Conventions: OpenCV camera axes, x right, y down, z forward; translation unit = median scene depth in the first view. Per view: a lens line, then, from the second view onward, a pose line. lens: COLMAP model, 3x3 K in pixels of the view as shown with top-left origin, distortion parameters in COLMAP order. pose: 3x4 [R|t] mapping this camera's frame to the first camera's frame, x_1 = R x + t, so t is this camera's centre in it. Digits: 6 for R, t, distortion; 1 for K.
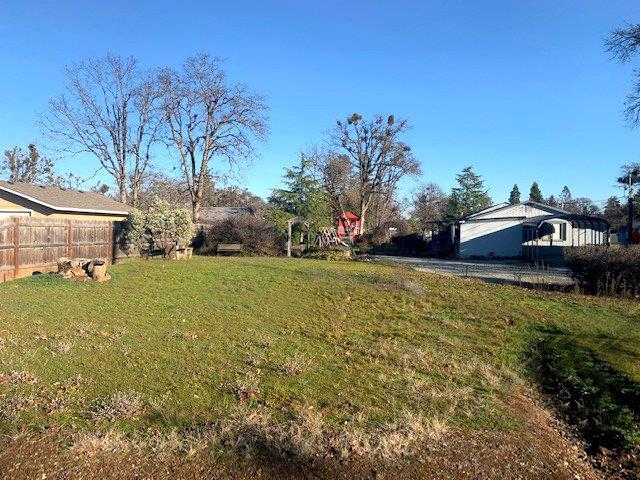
lens RADIAL K [[483.4, 0, 314.9], [0, 483.4, 238.9], [0, 0, 1]] dist [0.001091, 0.000228]
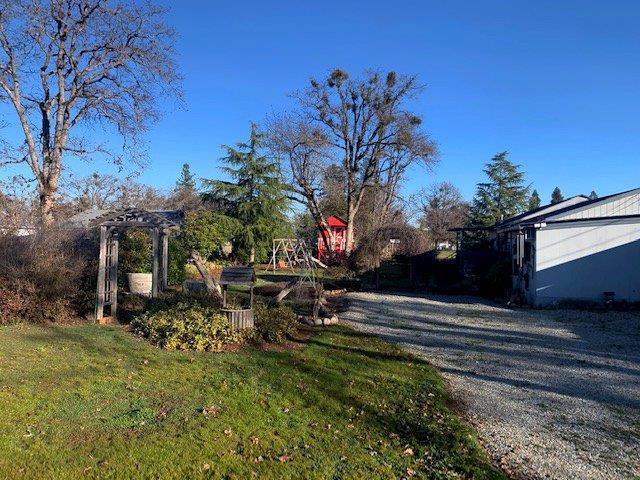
lens RADIAL K [[483.4, 0, 324.9], [0, 483.4, 240.6], [0, 0, 1]] dist [0.001091, 0.000228]
pose [[0.999957, -0.006779, 0.006393, 0.059291], [0.006912, 0.999755, -0.021043, -0.007730], [-0.006249, 0.021086, 0.999758, 0.334301]]
